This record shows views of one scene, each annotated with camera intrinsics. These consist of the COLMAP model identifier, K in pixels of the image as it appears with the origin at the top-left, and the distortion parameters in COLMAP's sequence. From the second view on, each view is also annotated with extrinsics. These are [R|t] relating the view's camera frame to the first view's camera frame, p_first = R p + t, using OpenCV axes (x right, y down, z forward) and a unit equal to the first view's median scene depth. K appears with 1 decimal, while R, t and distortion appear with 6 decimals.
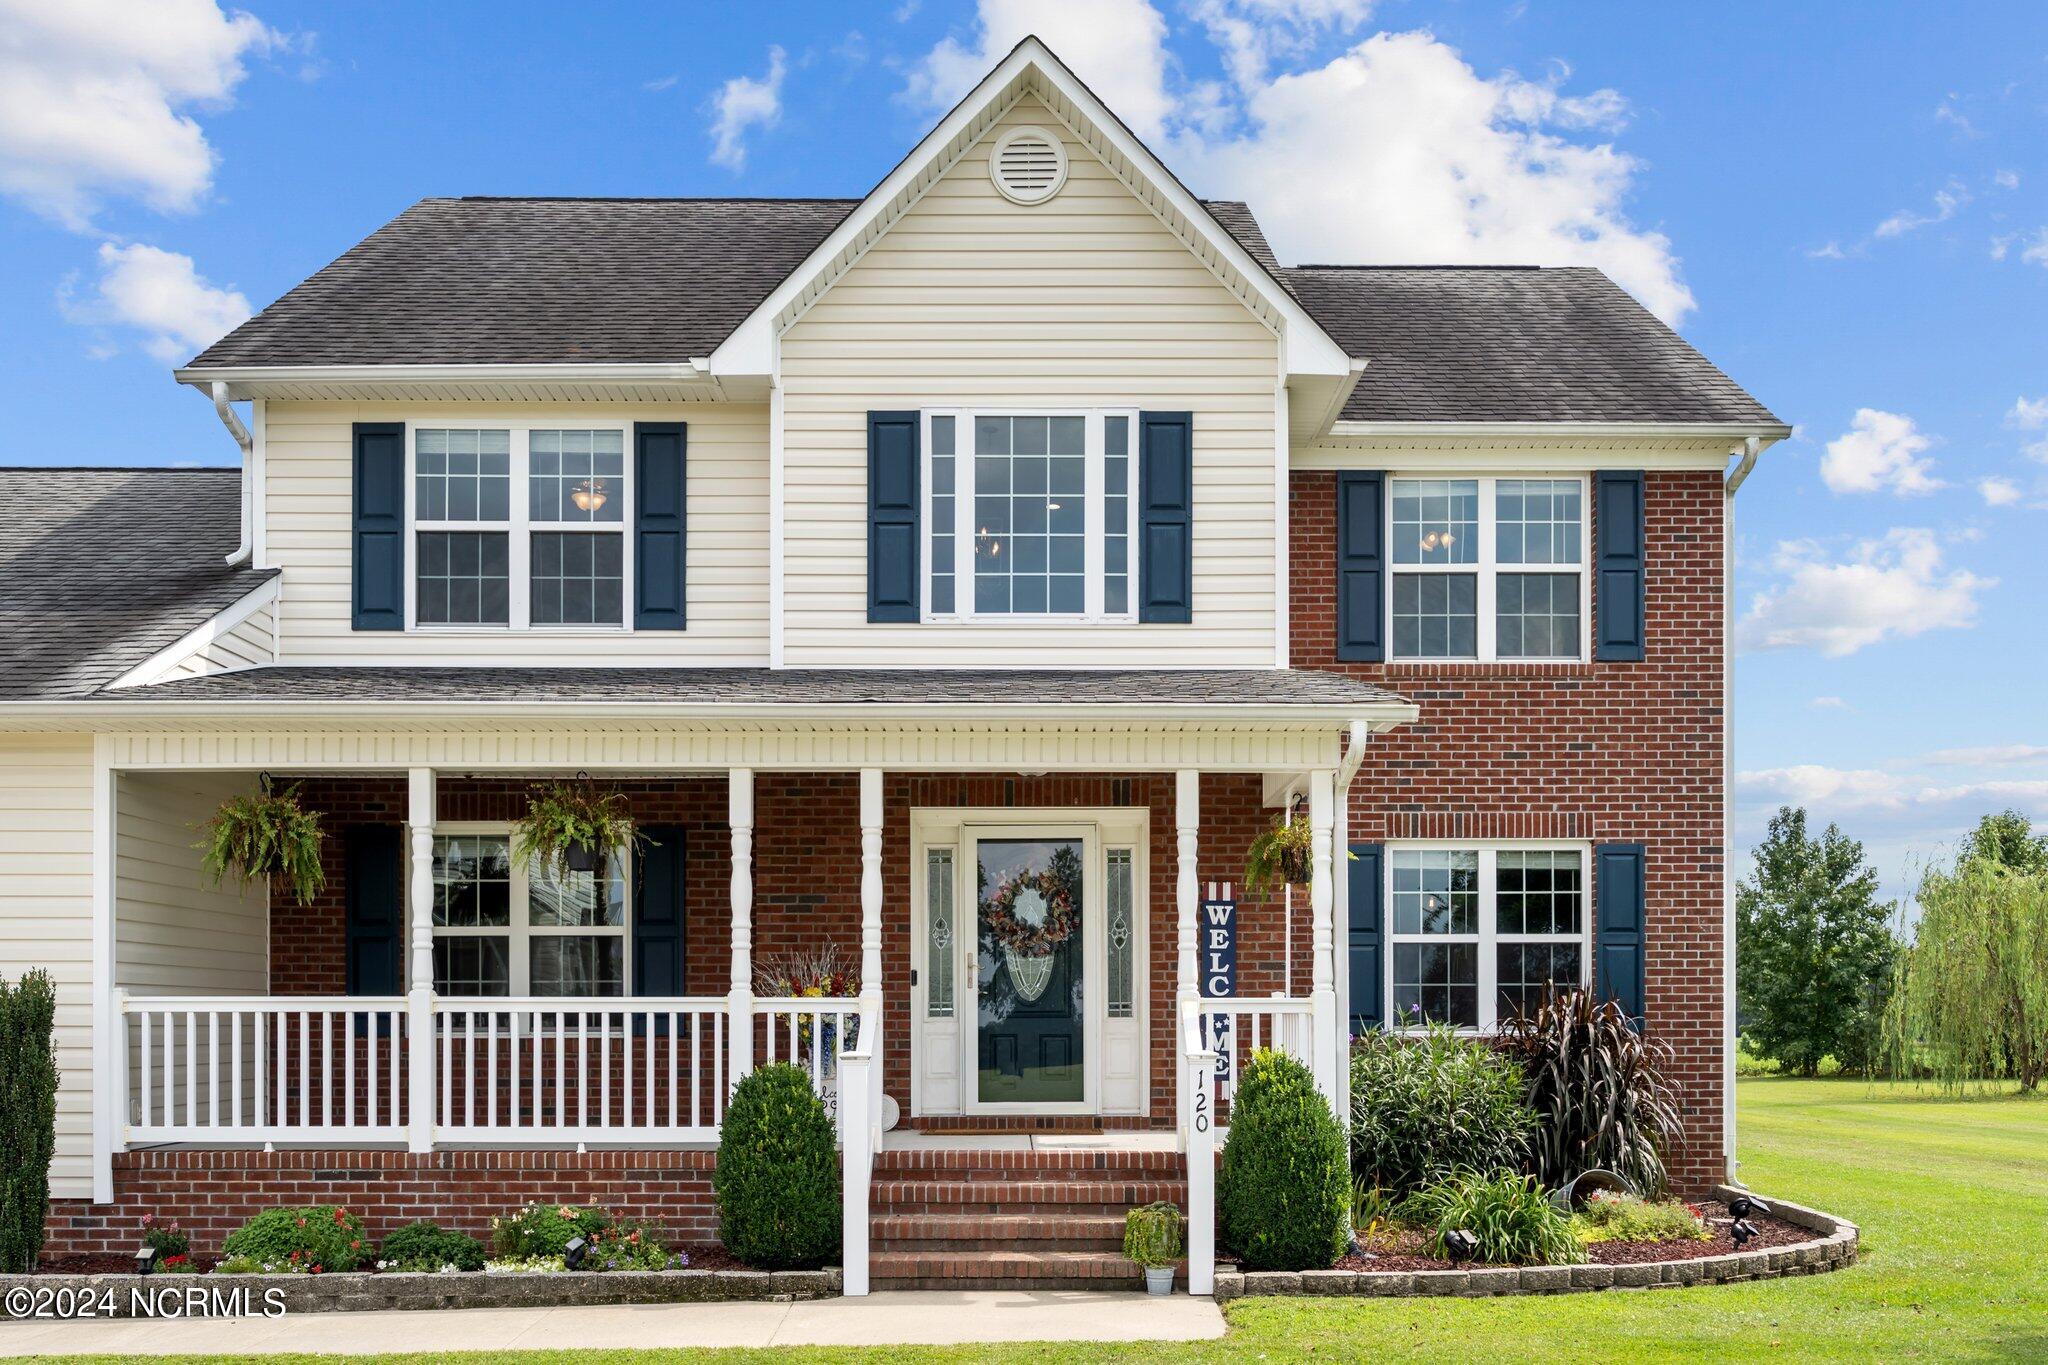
lens RADIAL K [[1769.5, 0, 1063.5], [0, 1769.5, 1019.9], [0, 0, 1]] dist [-0.003842, 0.004075]
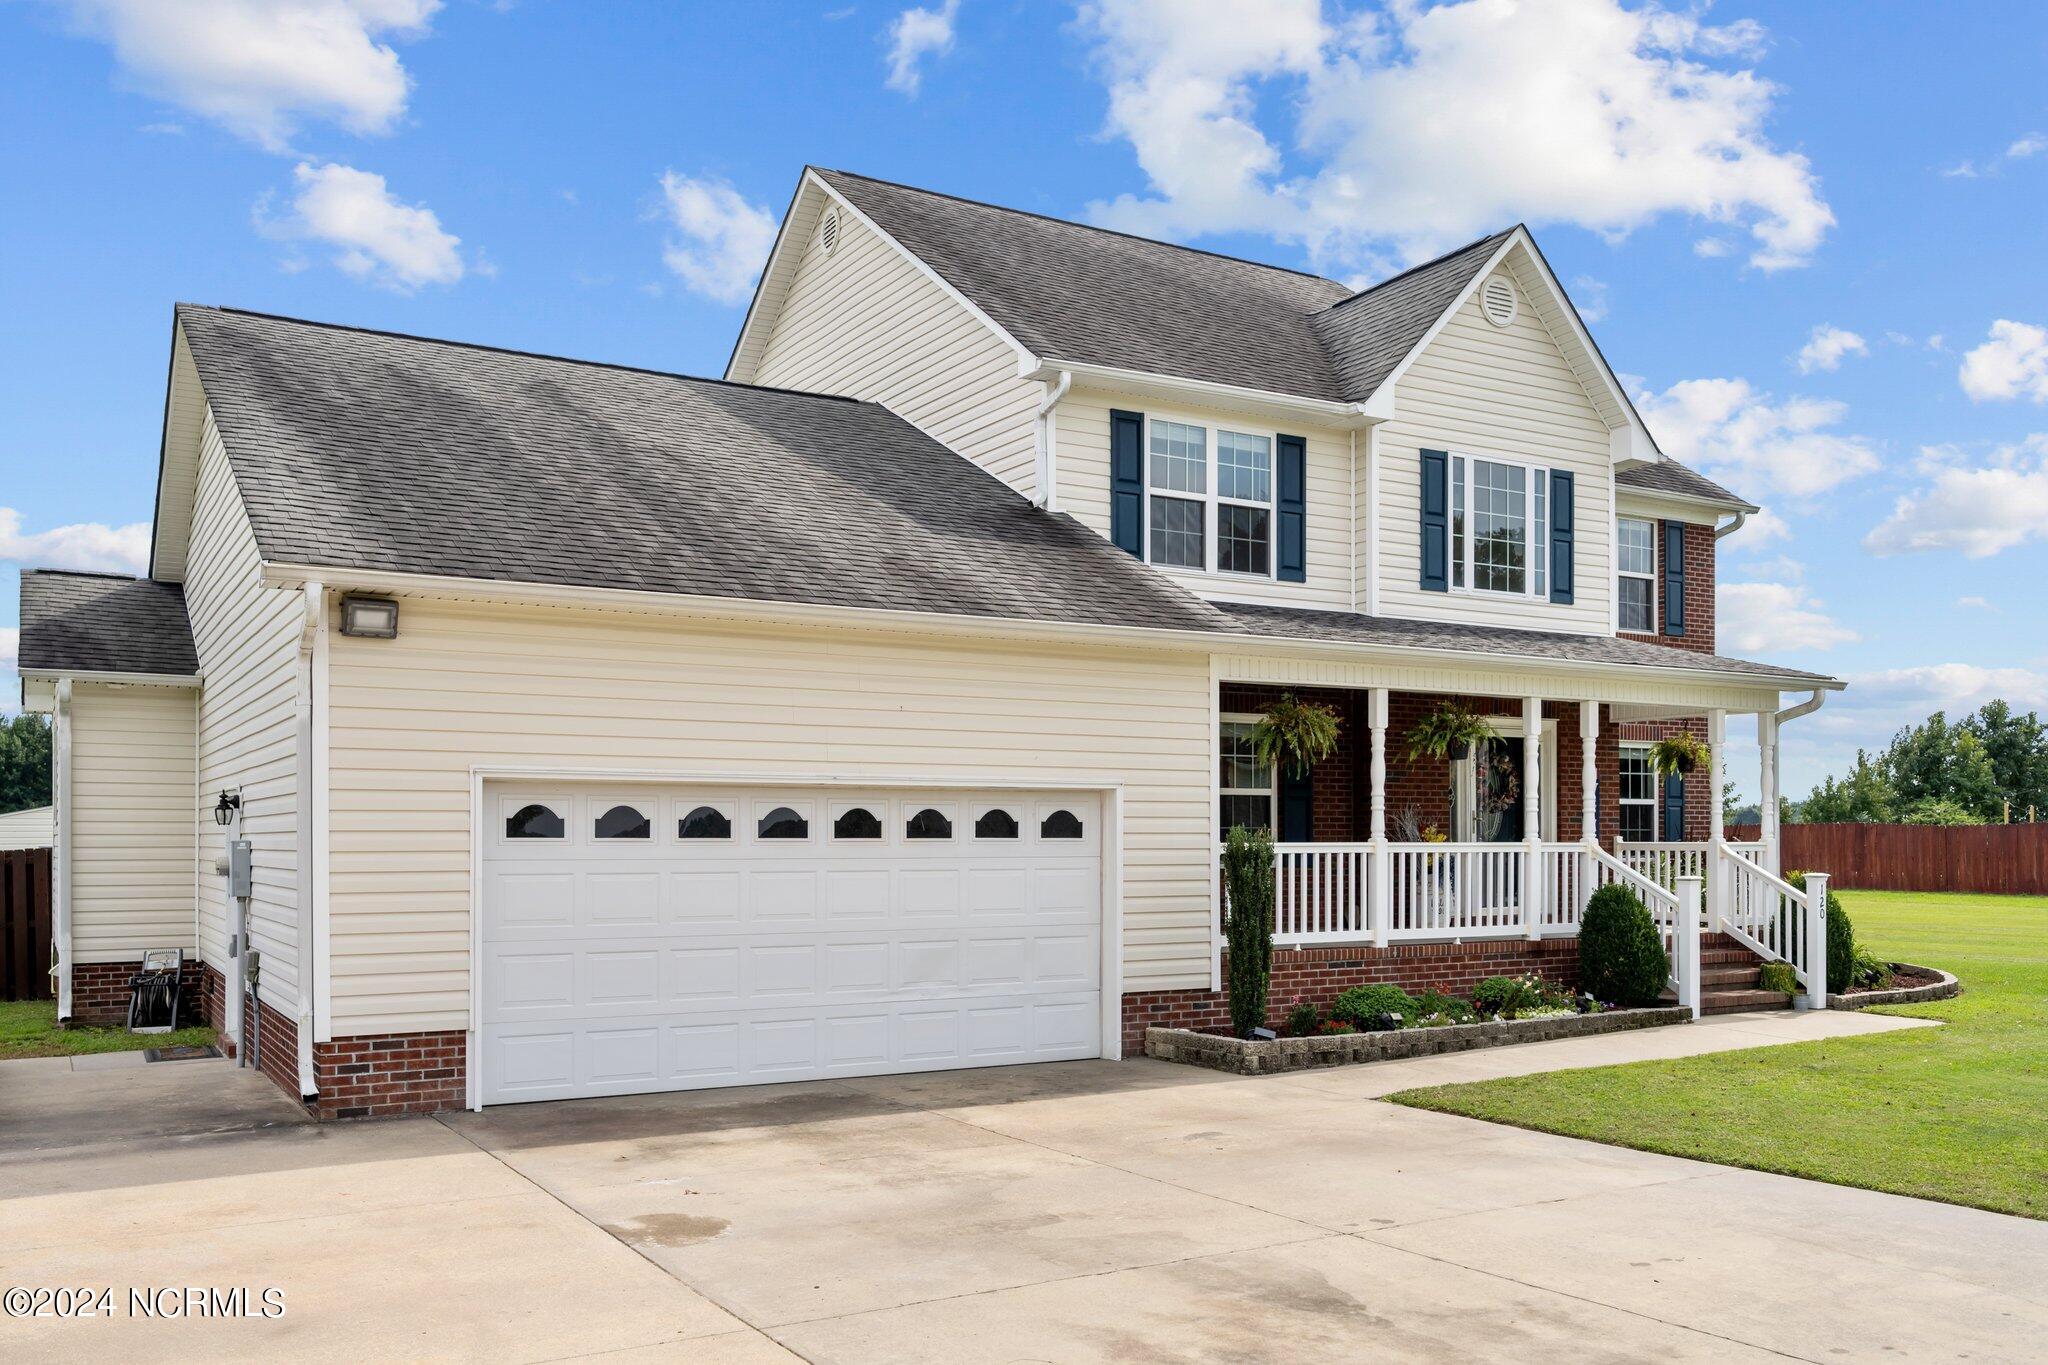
lens RADIAL K [[1609.8, 0, 999.4], [0, 1609.8, 848.0], [0, 0, 1]] dist [-0.005994, -0.012083]
pose [[0.878466, -0.003354, 0.477793, -1.085120], [0.000347, 0.999980, 0.006382, -0.014455], [-0.477805, -0.005440, 0.878449, -0.028302]]
